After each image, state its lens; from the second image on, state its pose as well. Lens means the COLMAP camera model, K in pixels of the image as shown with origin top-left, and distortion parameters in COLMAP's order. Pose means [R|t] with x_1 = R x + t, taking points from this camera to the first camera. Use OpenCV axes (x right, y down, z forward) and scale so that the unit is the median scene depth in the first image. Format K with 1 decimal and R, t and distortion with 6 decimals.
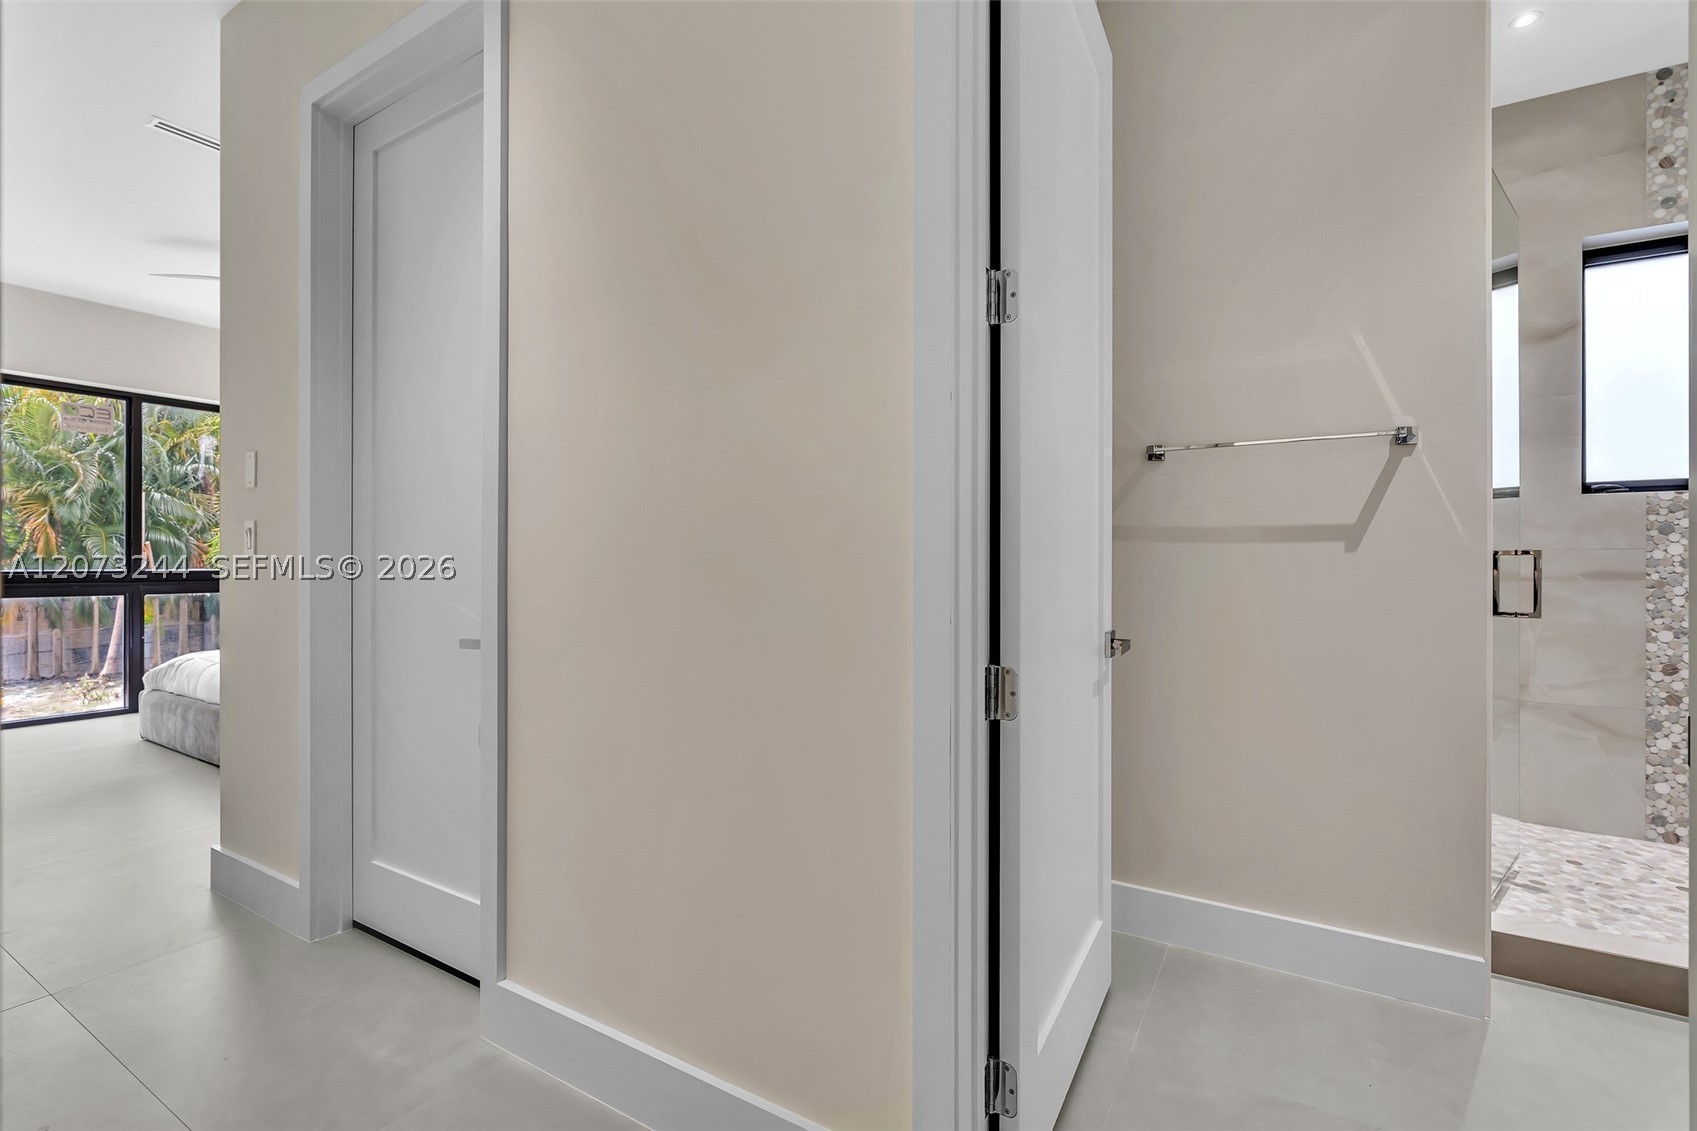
lens RADIAL K [[760.5, 0, 851.7], [0, 760.5, 558.4], [0, 0, 1]] dist [-0.002496, 0.001183]
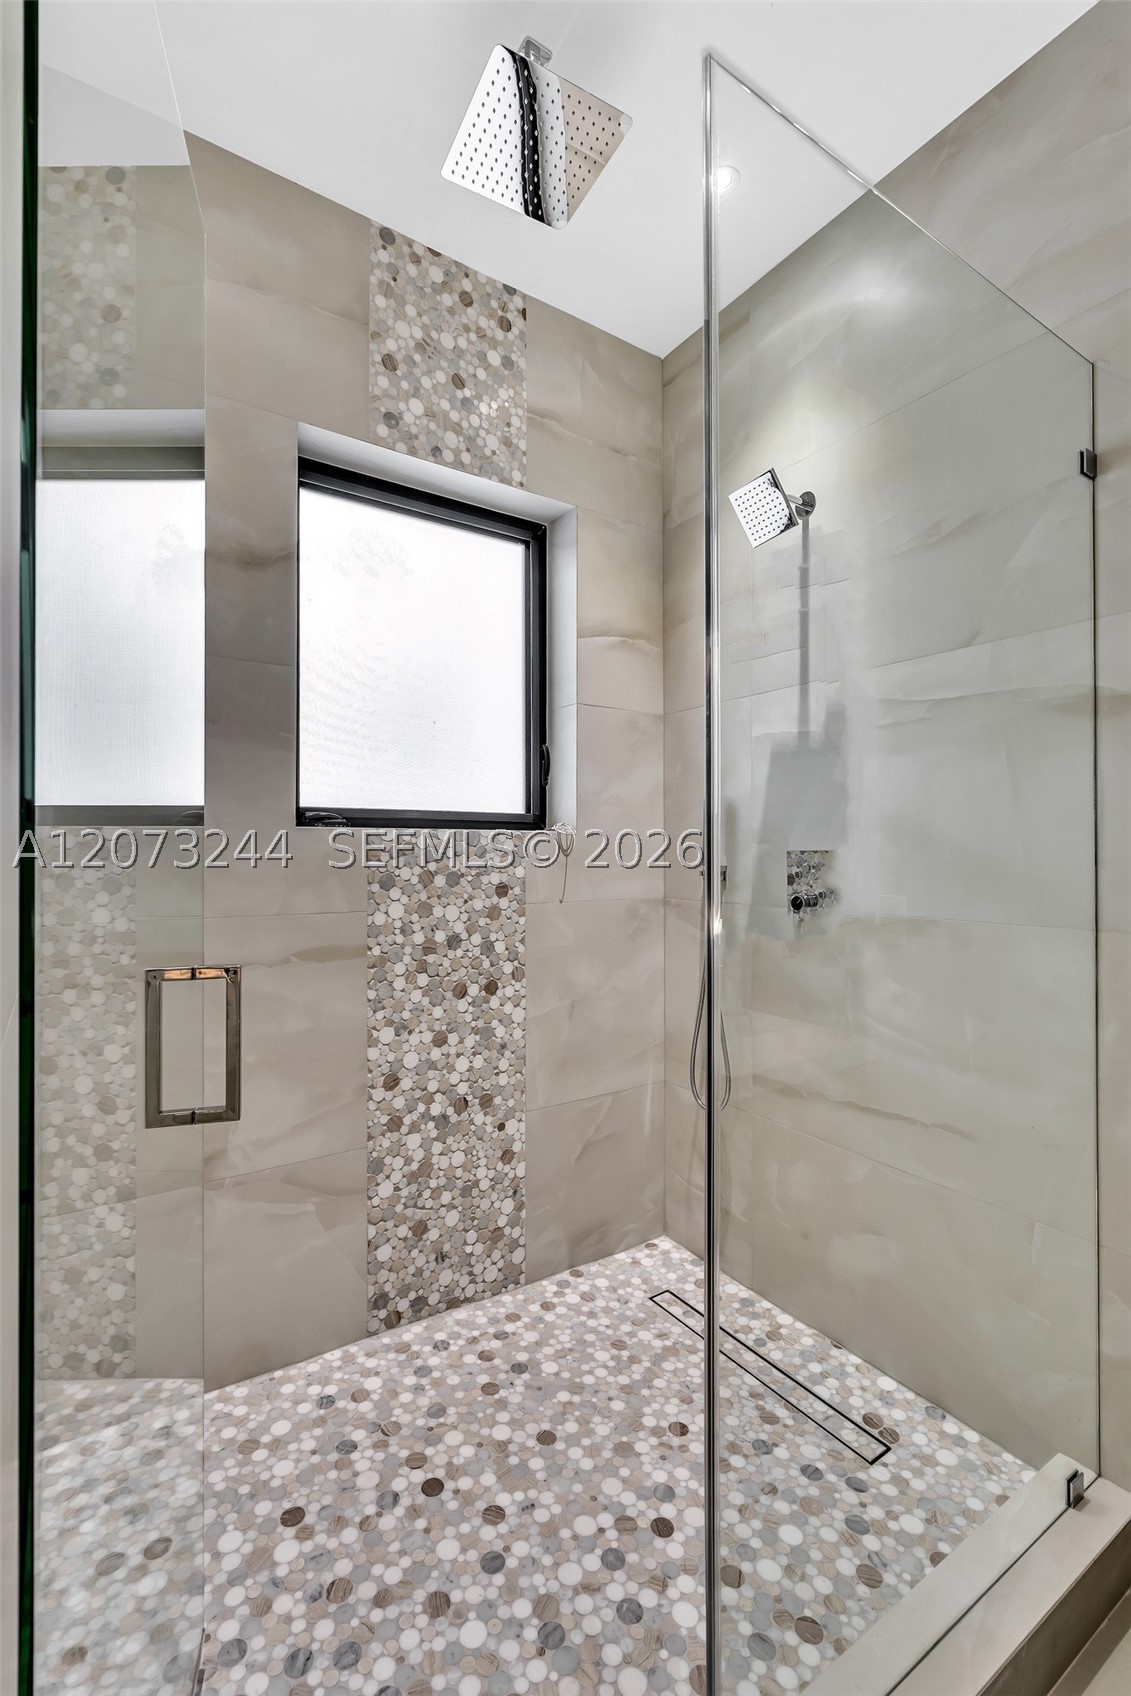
lens RADIAL K [[760.6, 0, 565.5], [0, 760.6, 848.0], [0, 0, 1]] dist [-0.008282, 0.000681]
pose [[0.427889, 0.001372, 0.903830, 0.507351], [-0.000737, 0.999999, -0.001169, -0.069959], [-0.903831, -0.000166, 0.427889, 0.550517]]
